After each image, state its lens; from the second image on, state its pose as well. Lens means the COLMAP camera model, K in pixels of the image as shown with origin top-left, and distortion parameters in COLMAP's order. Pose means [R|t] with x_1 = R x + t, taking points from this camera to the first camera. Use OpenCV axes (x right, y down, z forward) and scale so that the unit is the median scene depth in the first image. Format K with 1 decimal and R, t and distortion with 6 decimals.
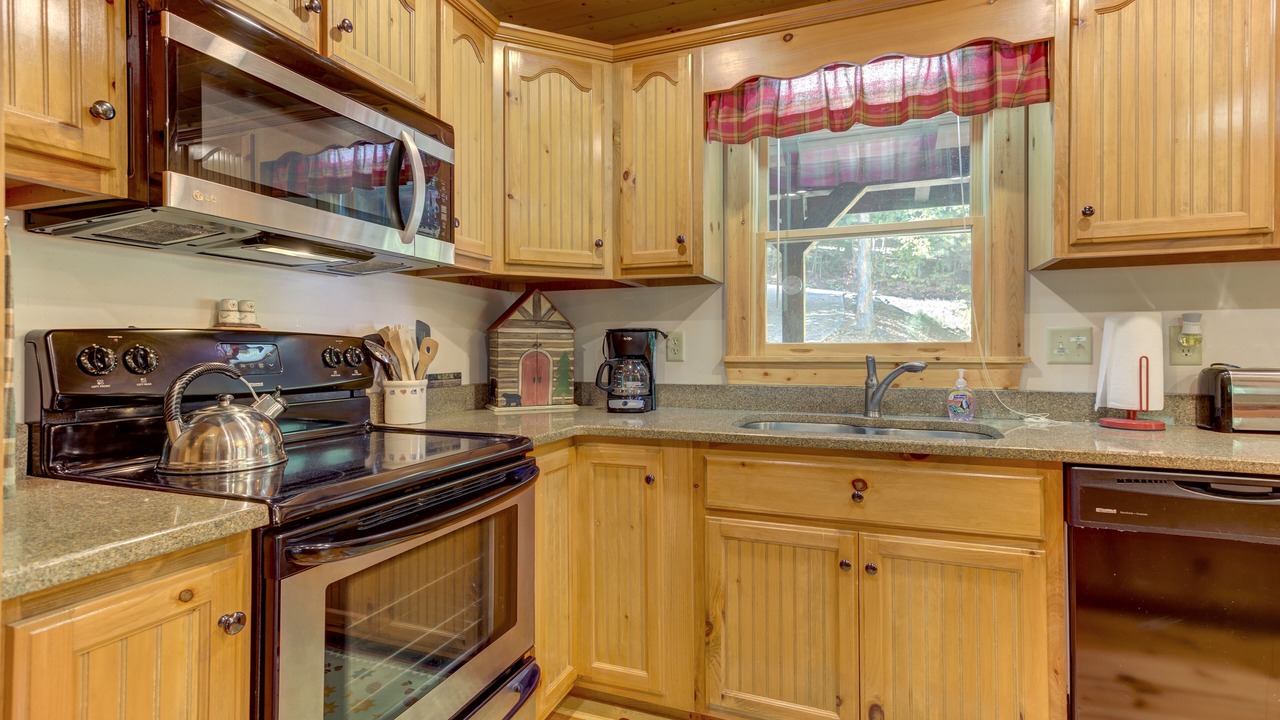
lens RADIAL K [[605.0, 0, 639.9], [0, 605.0, 350.3], [0, 0, 1]] dist [0.012760, 0.002276]
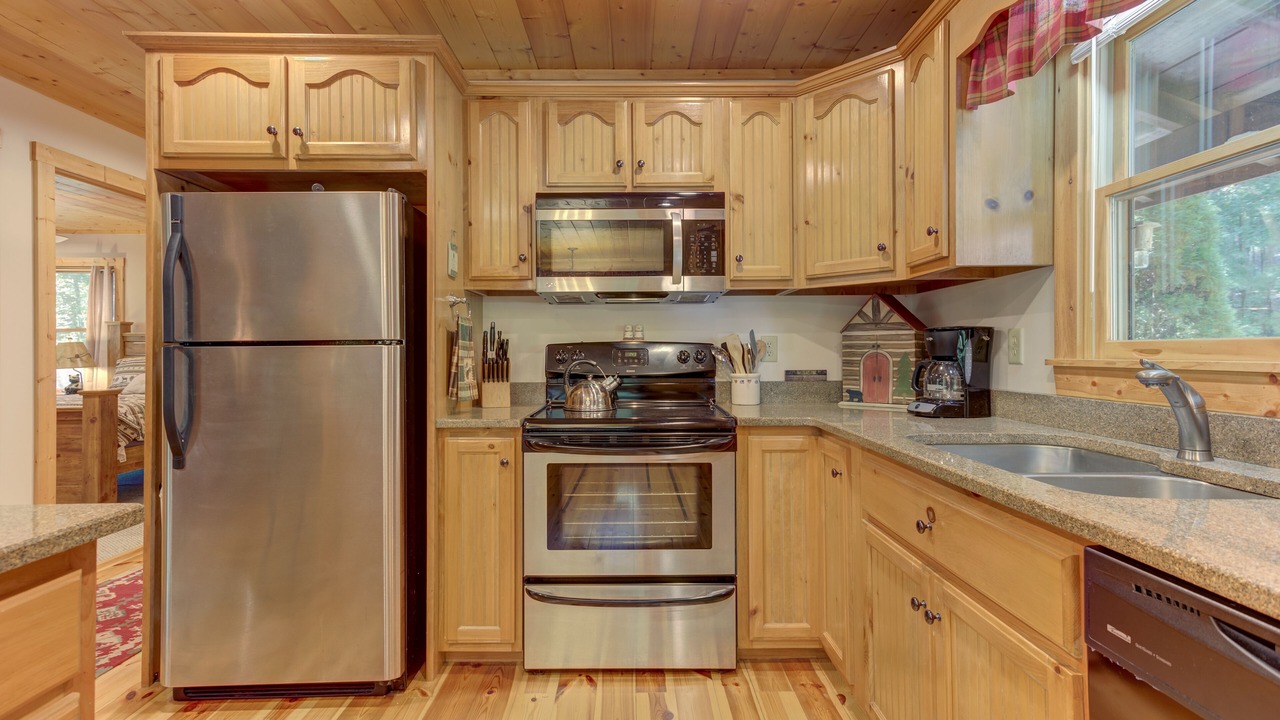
lens RADIAL K [[605.0, 0, 638.8], [0, 605.0, 350.4], [0, 0, 1]] dist [0.012760, 0.002276]
pose [[0.368964, -0.002216, -0.929441, 0.759216], [0.005578, 0.999984, -0.000170, -0.004147], [0.929427, -0.005122, 0.368970, 0.247165]]
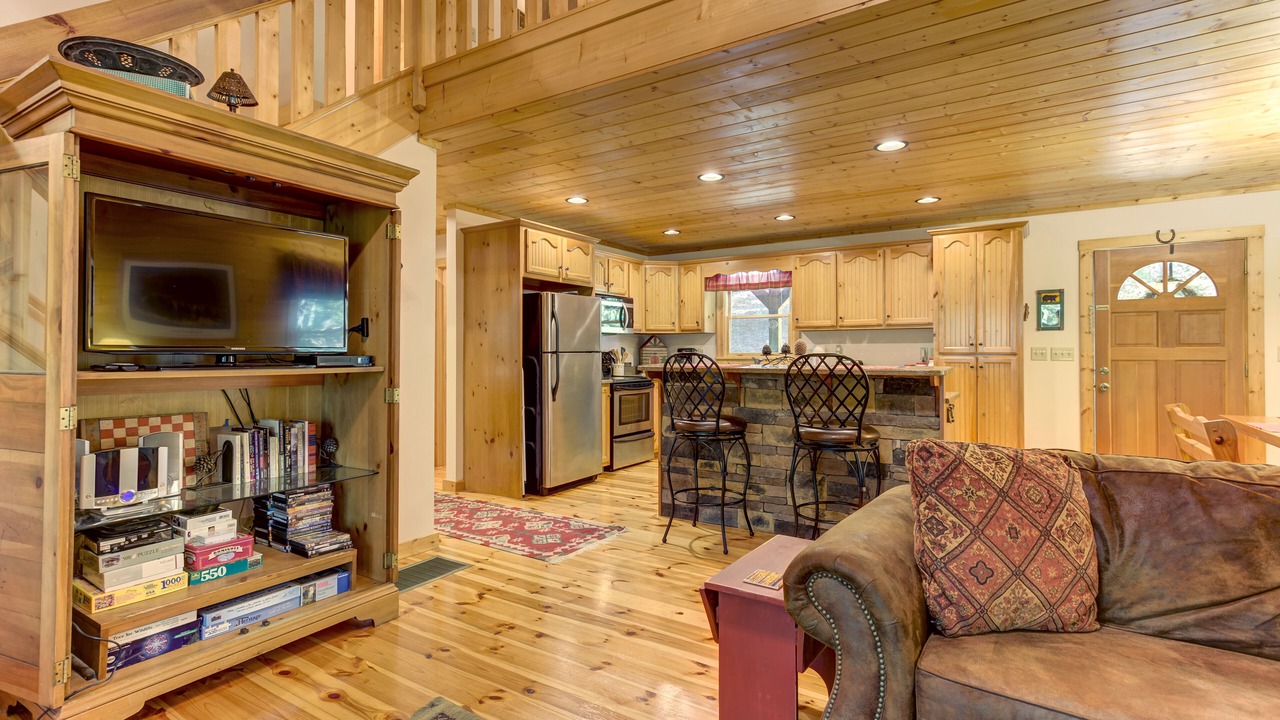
lens RADIAL K [[605.0, 0, 640.4], [0, 605.0, 354.3], [0, 0, 1]] dist [0.012760, 0.002276]
pose [[0.978337, -0.001044, -0.207016, 0.449029], [0.001754, 0.999993, 0.003247, -0.017360], [0.207011, -0.003540, 0.978332, -2.309912]]
